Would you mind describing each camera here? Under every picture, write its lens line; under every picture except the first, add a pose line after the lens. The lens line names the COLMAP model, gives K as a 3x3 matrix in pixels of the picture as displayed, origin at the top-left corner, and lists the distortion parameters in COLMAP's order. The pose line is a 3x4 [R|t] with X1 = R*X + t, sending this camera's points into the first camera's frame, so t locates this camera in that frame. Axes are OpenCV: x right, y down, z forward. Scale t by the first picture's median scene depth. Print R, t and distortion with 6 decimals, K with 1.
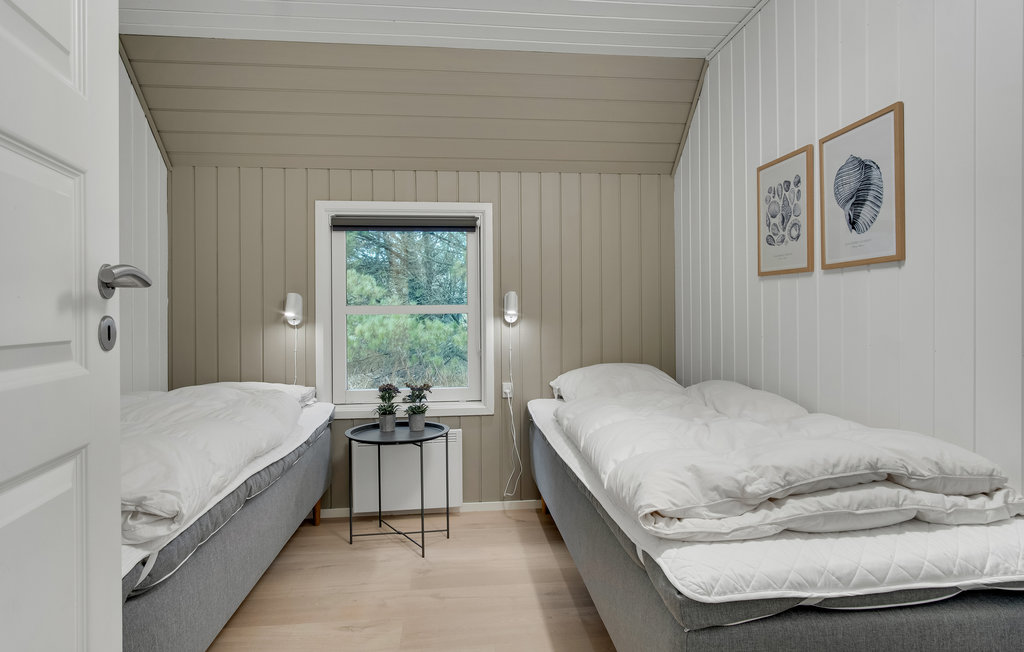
lens RADIAL K [[565.0, 0, 515.1], [0, 565.0, 314.8], [0, 0, 1]] dist [-0.009182, 0.000283]
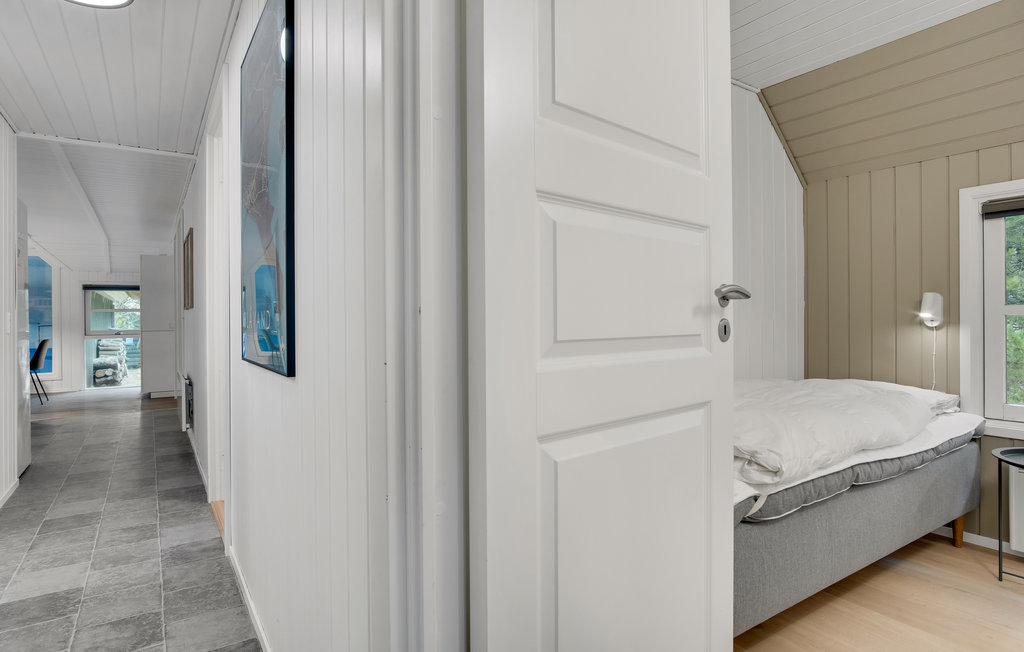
lens RADIAL K [[549.9, 0, 506.6], [0, 549.9, 310.7], [0, 0, 1]] dist [-0.018044, -0.000364]
pose [[0.470803, -0.006008, -0.882218, 0.132136], [0.000259, 0.999978, -0.006672, -0.004107], [0.882239, 0.002912, 0.470794, -0.091902]]
